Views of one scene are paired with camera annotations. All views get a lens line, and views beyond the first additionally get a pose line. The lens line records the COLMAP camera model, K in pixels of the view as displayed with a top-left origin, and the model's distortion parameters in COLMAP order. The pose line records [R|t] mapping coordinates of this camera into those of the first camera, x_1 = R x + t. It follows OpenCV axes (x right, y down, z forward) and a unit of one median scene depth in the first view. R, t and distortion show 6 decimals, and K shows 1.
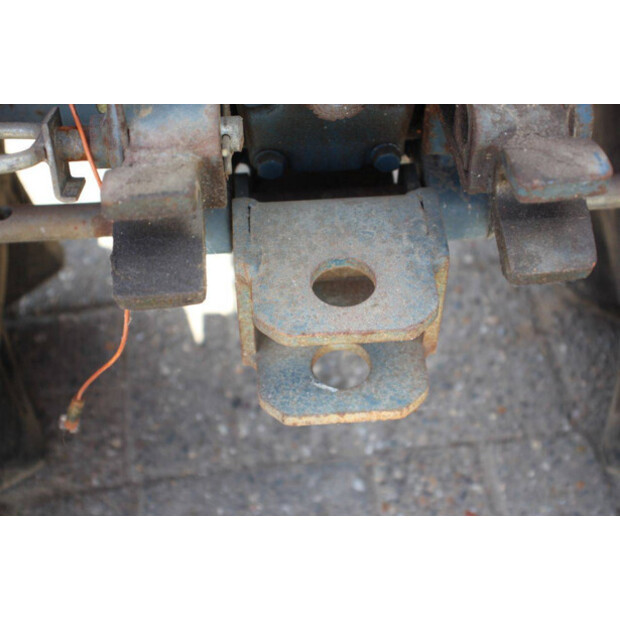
lens RADIAL K [[1010.3, 0, 307.5], [0, 1010.3, 312.4], [0, 0, 1]] dist [0.111275, 0.000000]
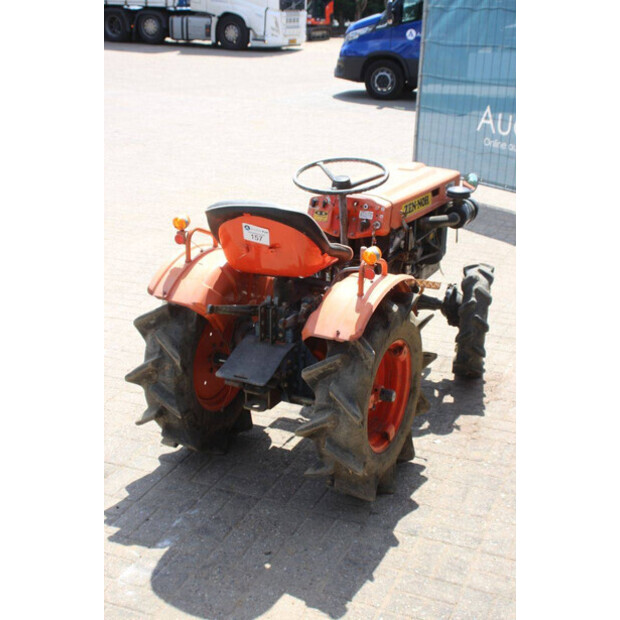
lens RADIAL K [[864.6, 0, 309.3], [0, 864.6, 311.9], [0, 0, 1]] dist [0.100228, 0.000000]
pose [[0.858428, 0.196169, -0.473941, 1.778760], [-0.417503, 0.803991, -0.423426, 1.111667], [0.297981, 0.561352, 0.772069, -2.246776]]
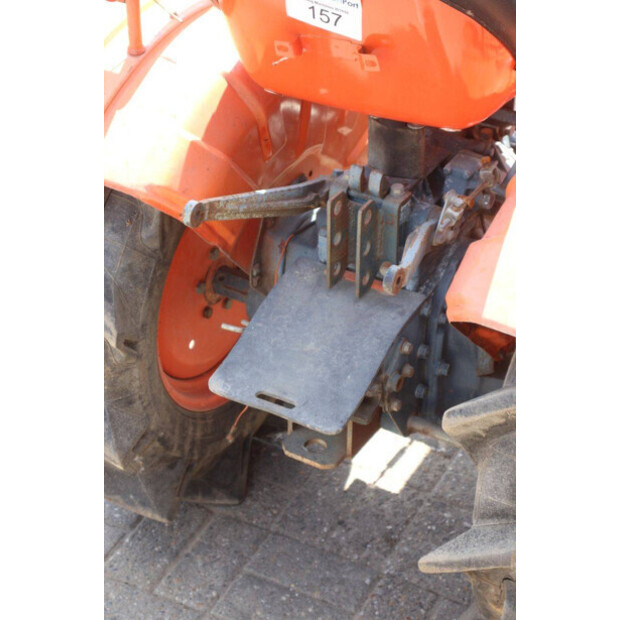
lens RADIAL K [[1439.6, 0, 316.0], [0, 1439.6, 309.5], [0, 0, 1]] dist [0.369832, 0.000000]
pose [[0.822290, 0.337753, -0.457998, 0.970657], [-0.456526, 0.872011, -0.176579, 0.240212], [0.339739, 0.354287, 0.871239, -1.433182]]
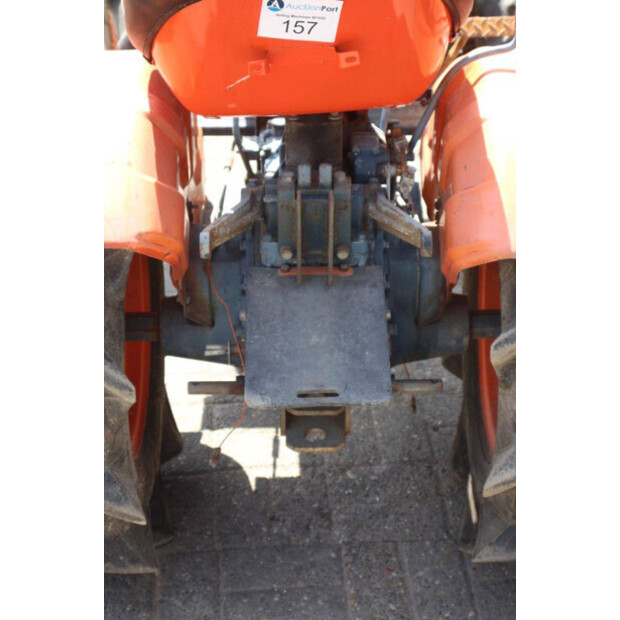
lens RADIAL K [[1439.6, 0, 312.9], [0, 1439.6, 311.2], [0, 0, 1]] dist [0.369832, 0.000000]
pose [[0.998247, 0.039563, -0.044023, 0.110933], [-0.051358, 0.948697, -0.311989, 0.573453], [0.029421, 0.313703, 0.949065, -1.712632]]
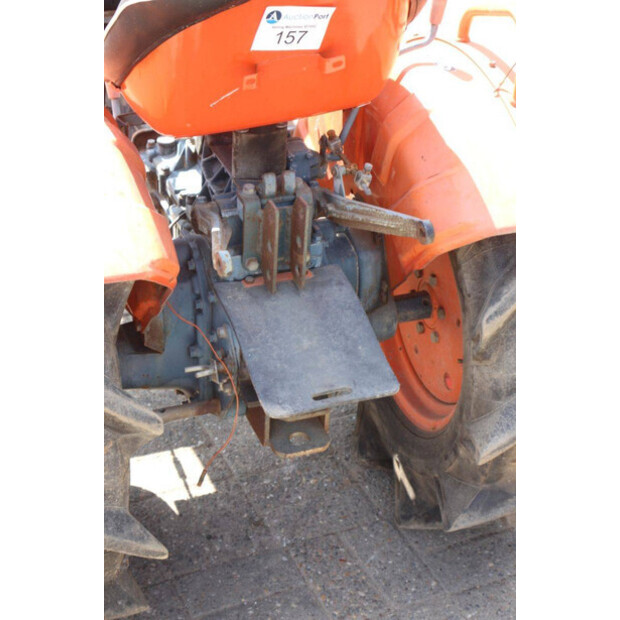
lens RADIAL K [[1439.6, 0, 309.4], [0, 1439.6, 311.8], [0, 0, 1]] dist [0.369832, 0.000000]
pose [[0.954997, -0.114522, 0.273617, -0.592865], [0.197241, 0.934145, -0.297439, 0.547323], [-0.221534, 0.338022, 0.914693, -1.671154]]
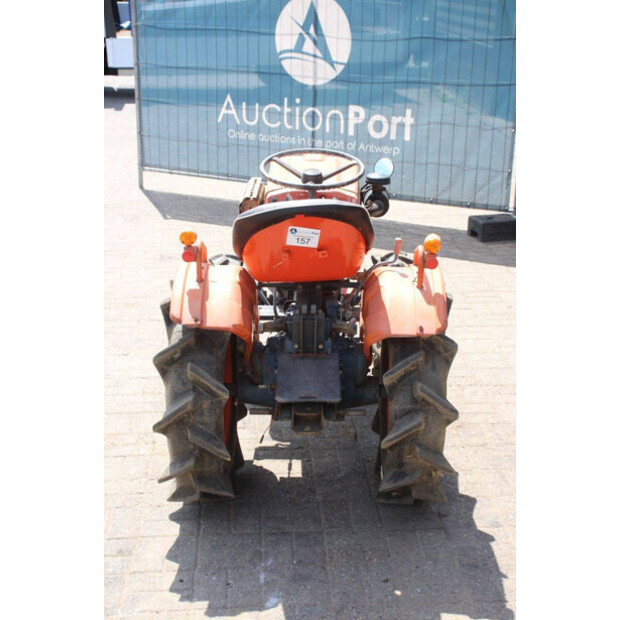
lens RADIAL K [[978.1, 0, 305.9], [0, 978.1, 313.1], [0, 0, 1]] dist [0.164724, 0.000000]
pose [[0.996580, 0.042627, -0.070784, 0.246340], [-0.074533, 0.833551, -0.547391, 1.615683], [0.035669, 0.550795, 0.833878, -2.583428]]
